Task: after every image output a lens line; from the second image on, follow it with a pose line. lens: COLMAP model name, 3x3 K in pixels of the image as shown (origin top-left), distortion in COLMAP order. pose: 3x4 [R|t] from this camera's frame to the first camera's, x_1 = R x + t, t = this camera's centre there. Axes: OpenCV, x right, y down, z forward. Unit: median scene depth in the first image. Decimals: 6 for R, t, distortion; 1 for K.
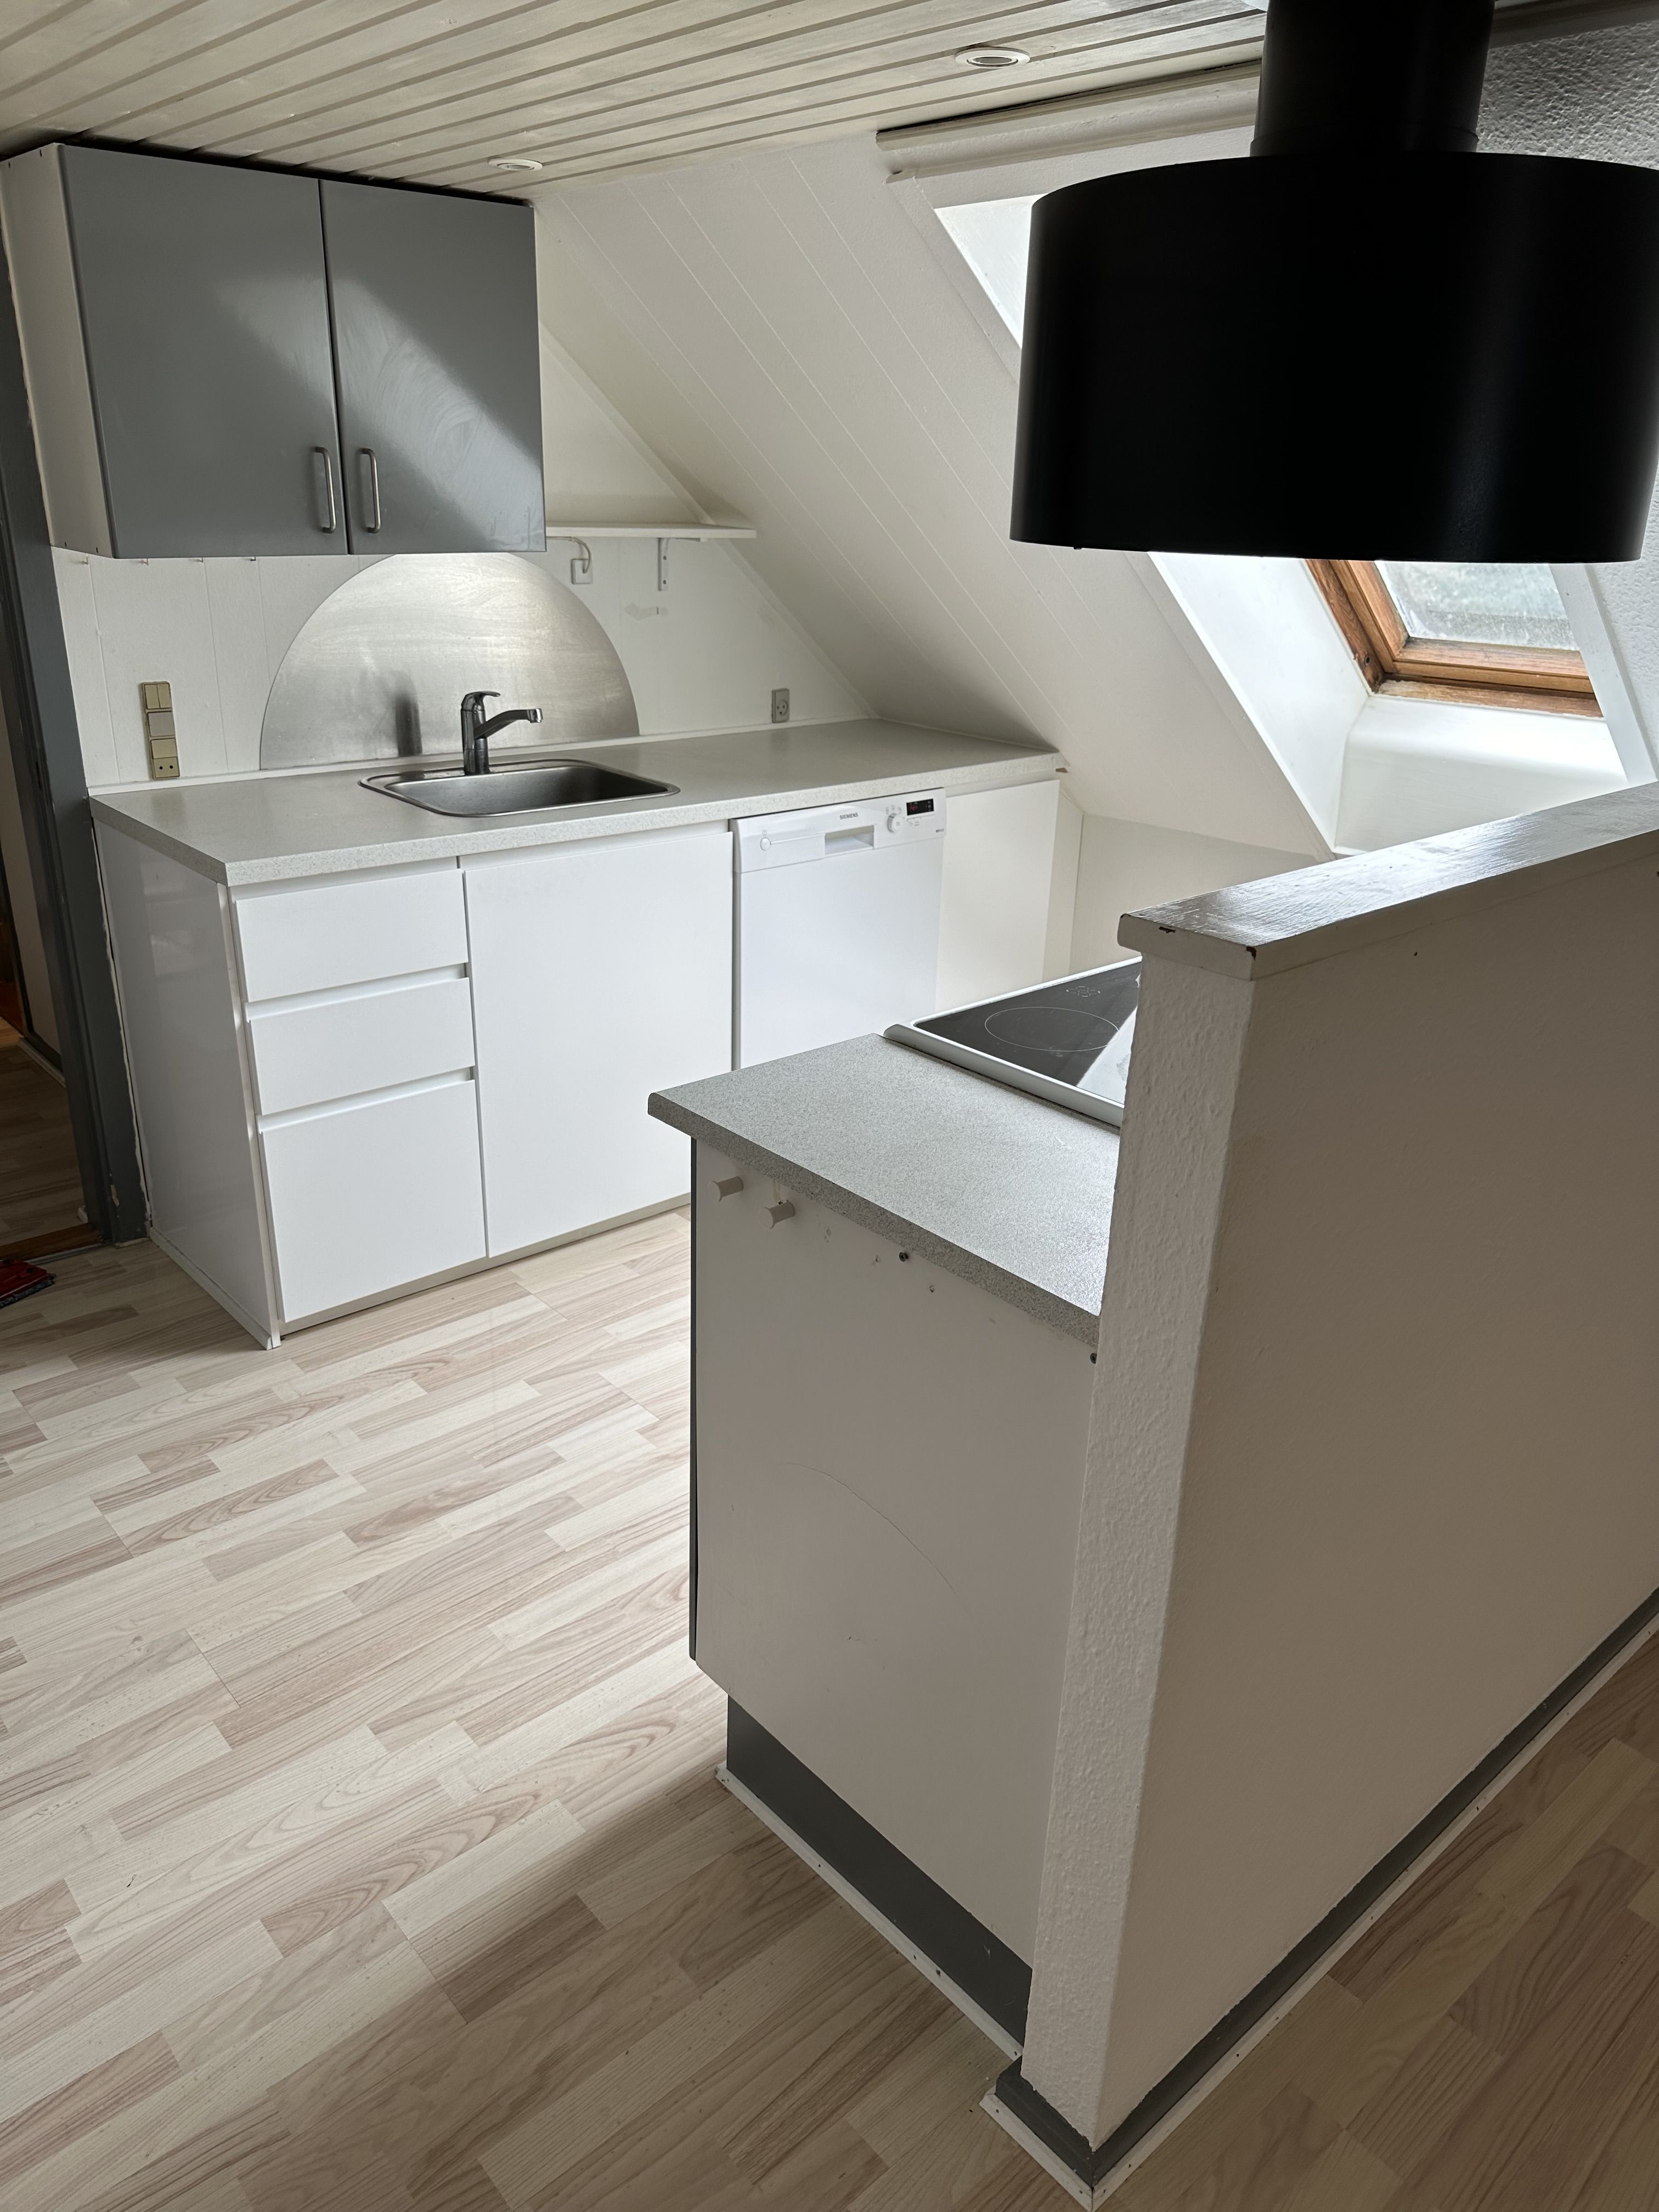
lens RADIAL K [[1580.1, 0, 812.4], [0, 1580.1, 1094.7], [0, 0, 1]] dist [0.003097, 0.005546]
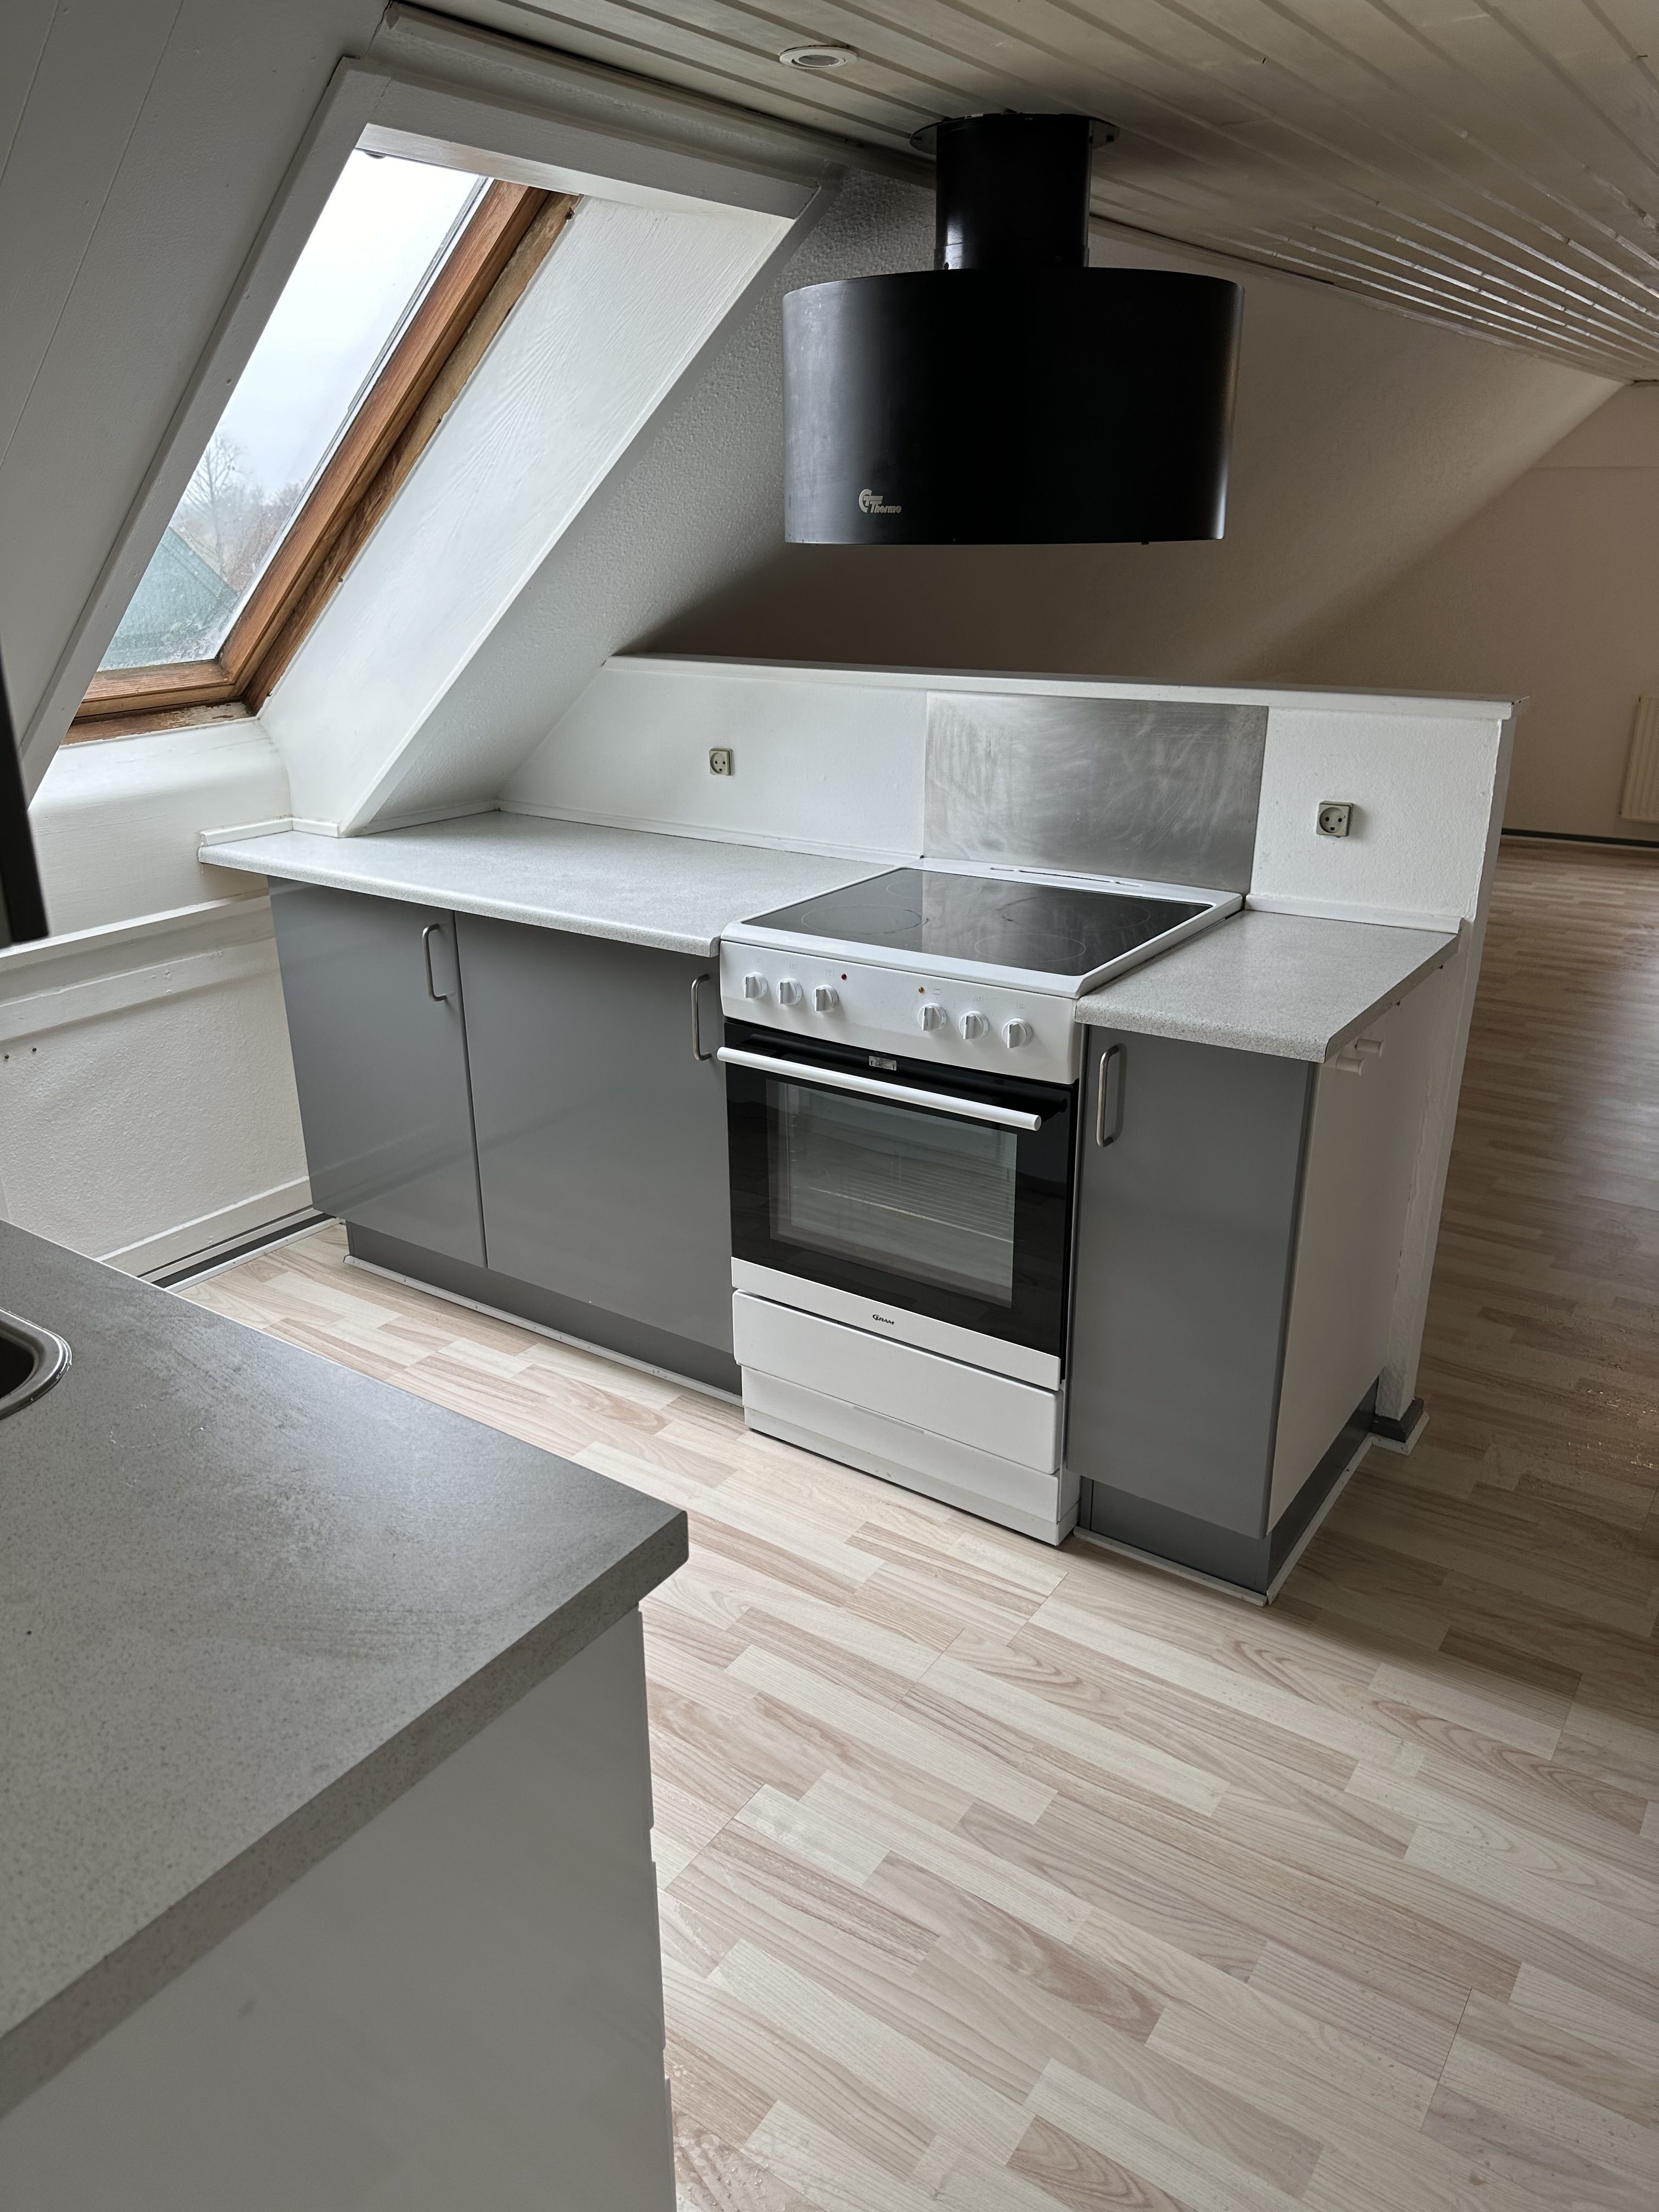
lens RADIAL K [[1580.1, 0, 832.5], [0, 1580.1, 1107.7], [0, 0, 1]] dist [0.003097, 0.005546]
pose [[-0.246477, -0.379051, 0.891947, -0.848591], [0.368306, 0.814656, 0.447981, -0.490669], [-0.896437, 0.438926, -0.061187, 1.149740]]
